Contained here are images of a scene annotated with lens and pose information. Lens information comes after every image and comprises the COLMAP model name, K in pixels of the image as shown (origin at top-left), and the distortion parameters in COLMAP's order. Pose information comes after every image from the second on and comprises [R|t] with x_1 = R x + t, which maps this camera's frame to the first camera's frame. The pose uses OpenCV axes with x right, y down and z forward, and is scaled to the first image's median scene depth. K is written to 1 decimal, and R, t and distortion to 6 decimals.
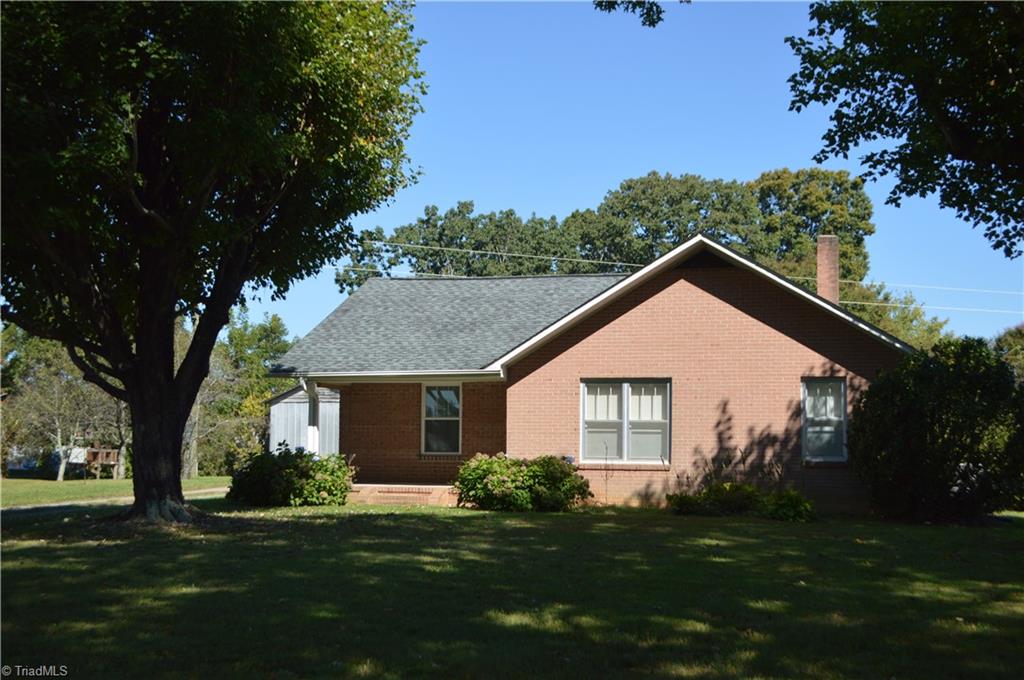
lens RADIAL K [[1322.2, 0, 510.7], [0, 1322.2, 335.9], [0, 0, 1]] dist [0.020001, 0.000000]
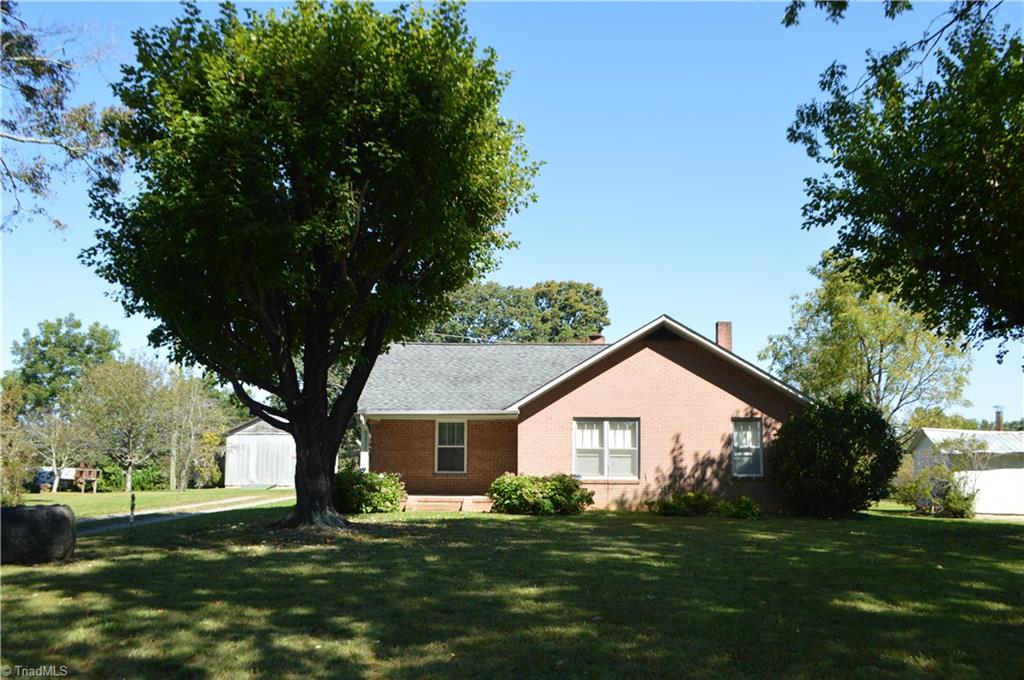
lens RADIAL K [[891.9, 0, 515.8], [0, 891.9, 346.2], [0, 0, 1]] dist [-0.031575, 0.024954]
pose [[0.975127, 0.027267, 0.219962, -0.217027], [-0.016166, 0.998510, -0.052112, 0.007491], [-0.221055, 0.047260, 0.974116, 0.103849]]
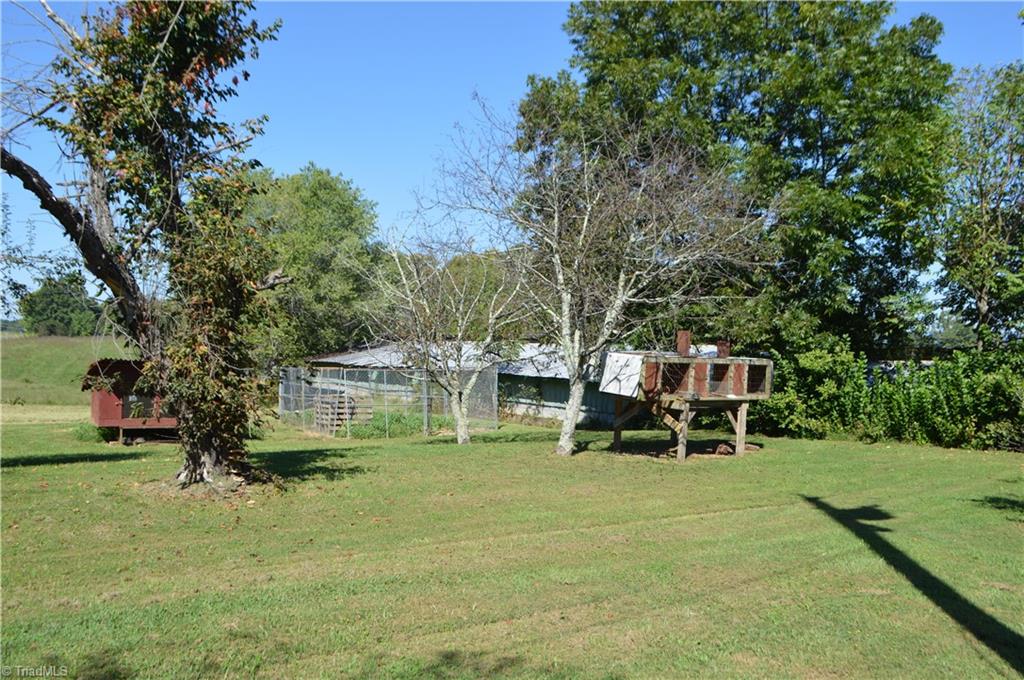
lens RADIAL K [[891.9, 0, 513.5], [0, 891.9, 338.6], [0, 0, 1]] dist [-0.031575, 0.024954]
pose [[0.821719, 0.007716, -0.569840, -0.537819], [0.027738, 0.998182, 0.053514, 0.166918], [0.569217, -0.059779, 0.820011, 1.936262]]
